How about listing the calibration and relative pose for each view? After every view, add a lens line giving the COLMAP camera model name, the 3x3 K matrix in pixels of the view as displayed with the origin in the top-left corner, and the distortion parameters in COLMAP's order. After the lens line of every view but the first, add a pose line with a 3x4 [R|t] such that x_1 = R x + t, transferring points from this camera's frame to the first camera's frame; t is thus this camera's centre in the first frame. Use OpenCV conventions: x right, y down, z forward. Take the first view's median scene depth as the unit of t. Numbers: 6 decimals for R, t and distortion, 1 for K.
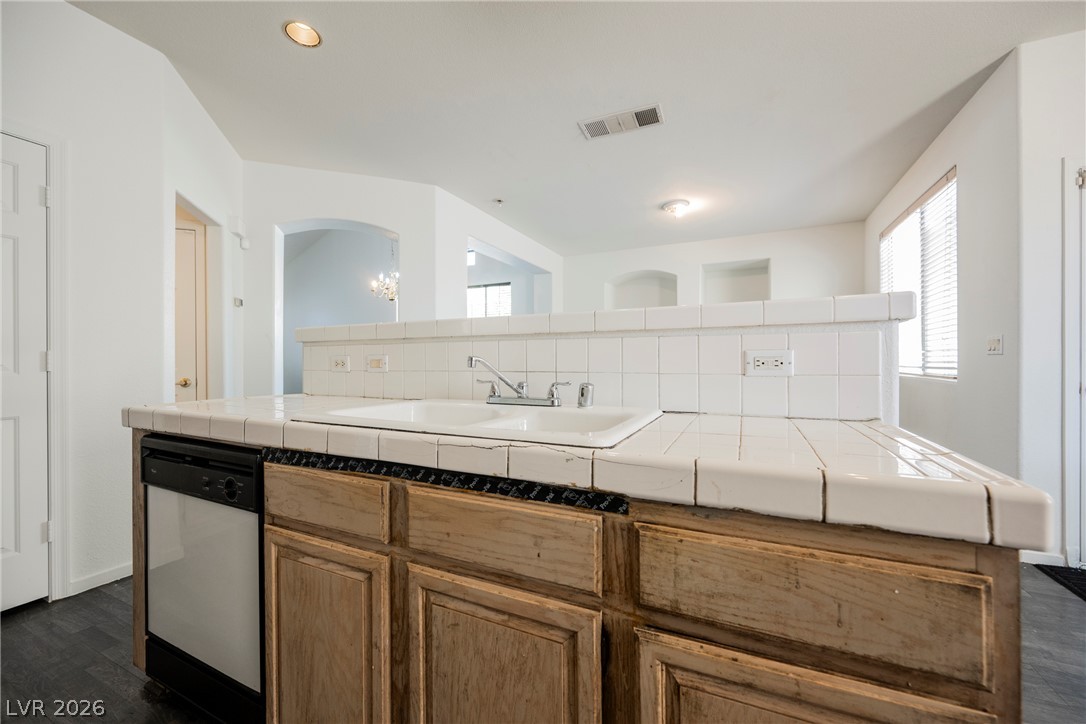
lens RADIAL K [[424.7, 0, 545.2], [0, 424.7, 363.1], [0, 0, 1]] dist [-0.001418, 0.000300]
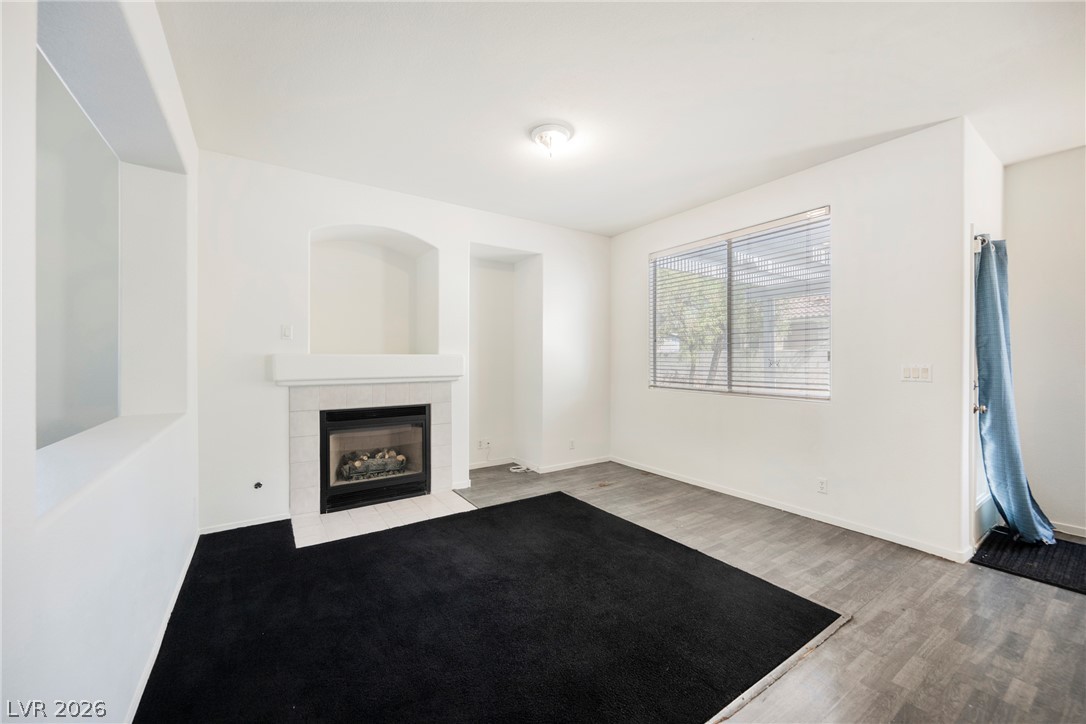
lens RADIAL K [[424.7, 0, 546.5], [0, 424.7, 361.2], [0, 0, 1]] dist [-0.001418, 0.000300]
pose [[0.512649, 0.002516, 0.858595, -0.192717], [0.001235, 0.999993, -0.003668, -0.032976], [-0.858598, 0.002941, 0.512642, 0.578798]]
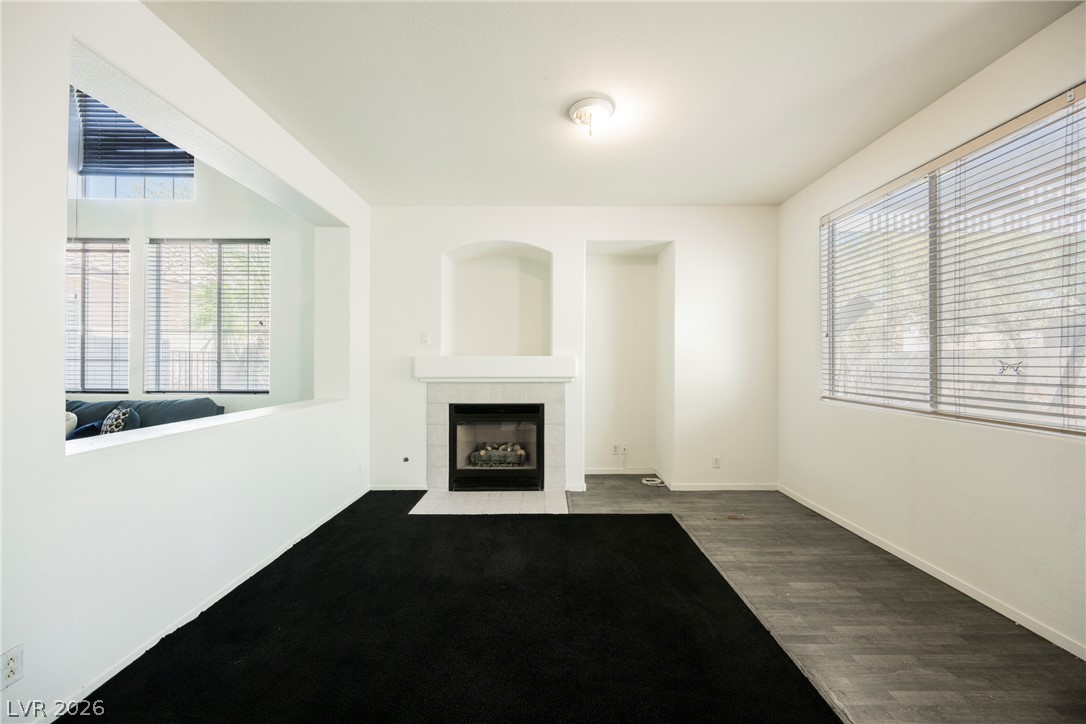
lens RADIAL K [[424.7, 0, 545.1], [0, 424.7, 362.6], [0, 0, 1]] dist [-0.001418, 0.000300]
pose [[0.906395, 0.005055, 0.422401, 0.015608], [-0.004510, 0.999987, -0.002288, -0.034047], [-0.422407, 0.000169, 0.906406, 0.438614]]
